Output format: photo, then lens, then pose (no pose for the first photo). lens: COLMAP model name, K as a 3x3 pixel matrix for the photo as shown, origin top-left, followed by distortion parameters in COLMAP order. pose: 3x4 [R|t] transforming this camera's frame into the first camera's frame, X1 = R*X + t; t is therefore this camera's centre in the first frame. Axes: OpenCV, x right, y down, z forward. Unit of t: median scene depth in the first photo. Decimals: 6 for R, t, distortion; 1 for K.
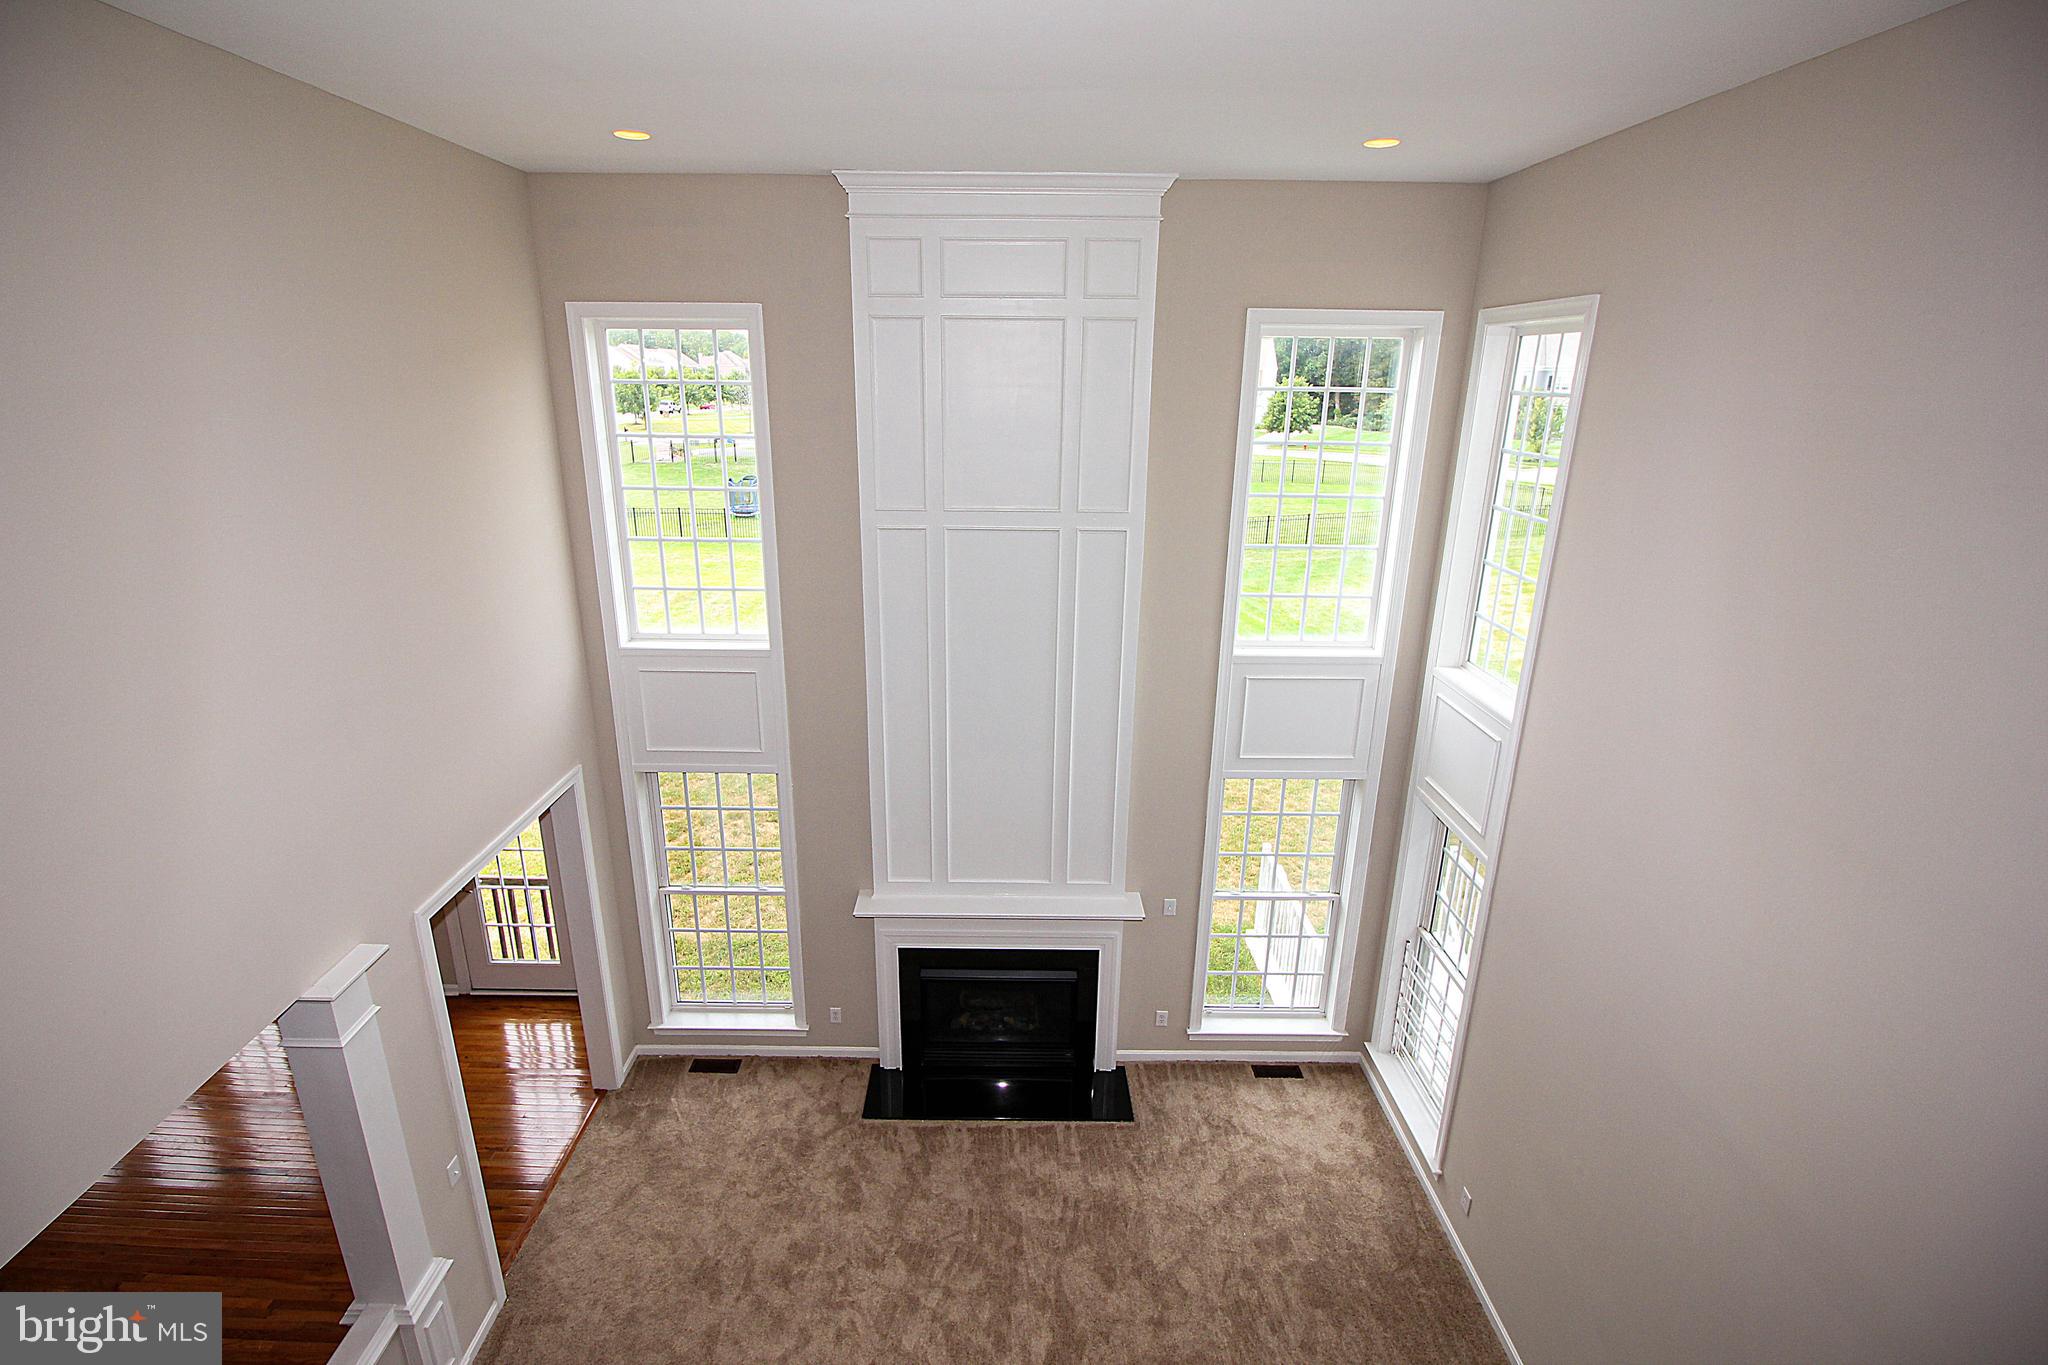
lens RADIAL K [[949.6, 0, 1022.7], [0, 949.6, 678.5], [0, 0, 1]] dist [-0.006846, -0.000898]
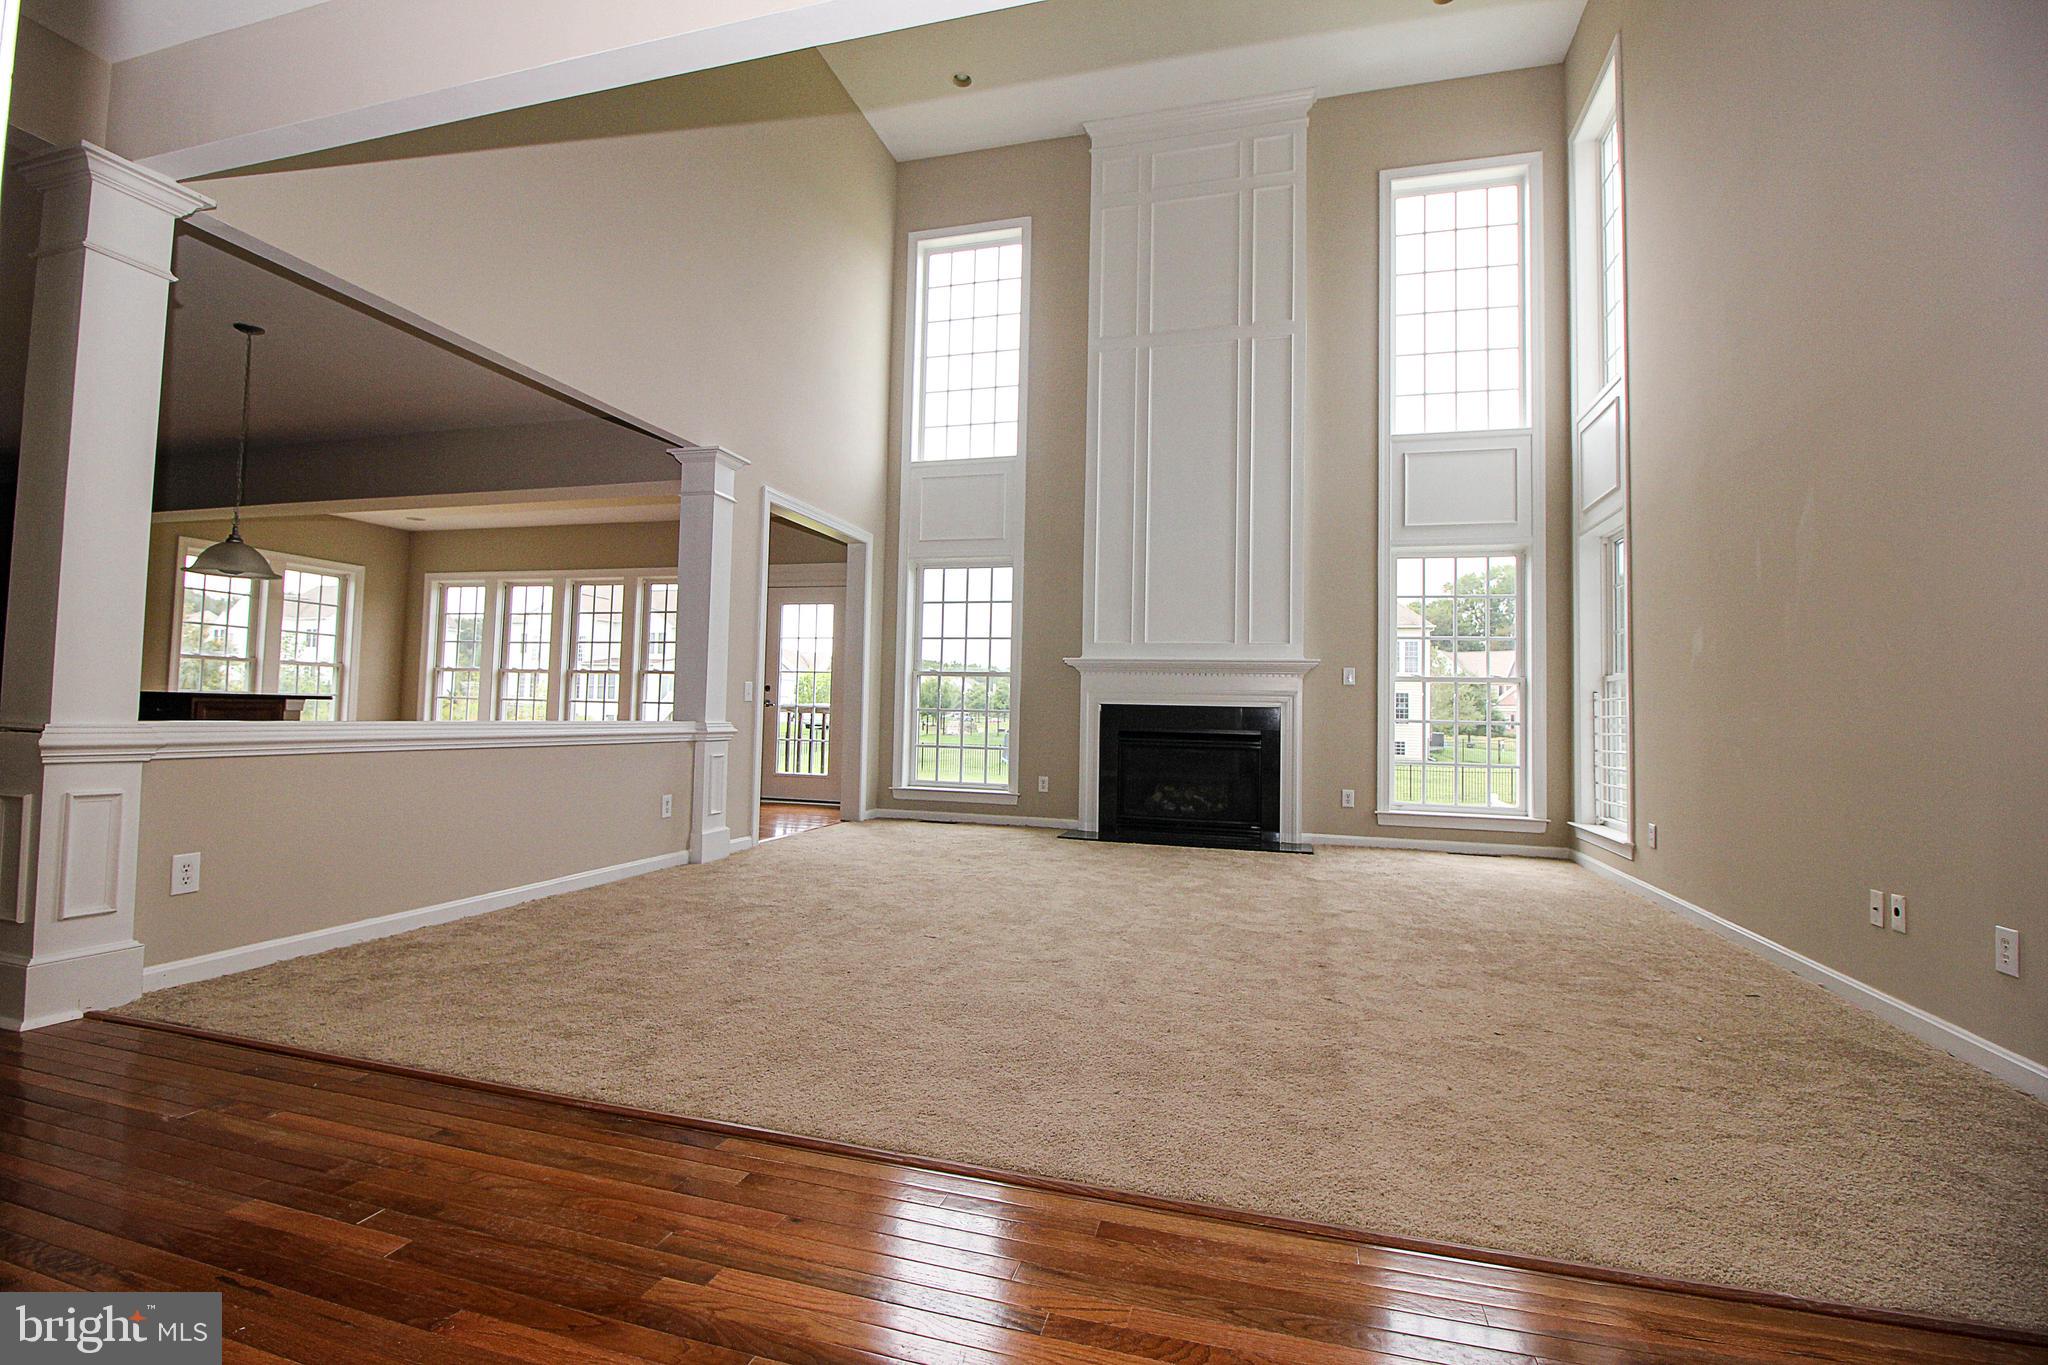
lens RADIAL K [[949.6, 0, 1015.8], [0, 949.6, 672.4], [0, 0, 1]] dist [-0.006846, -0.000898]
pose [[0.960967, -0.006218, -0.276594, 0.091216], [-0.089843, 0.938552, -0.333238, 0.655598], [0.261670, 0.345081, 0.901359, -0.084109]]
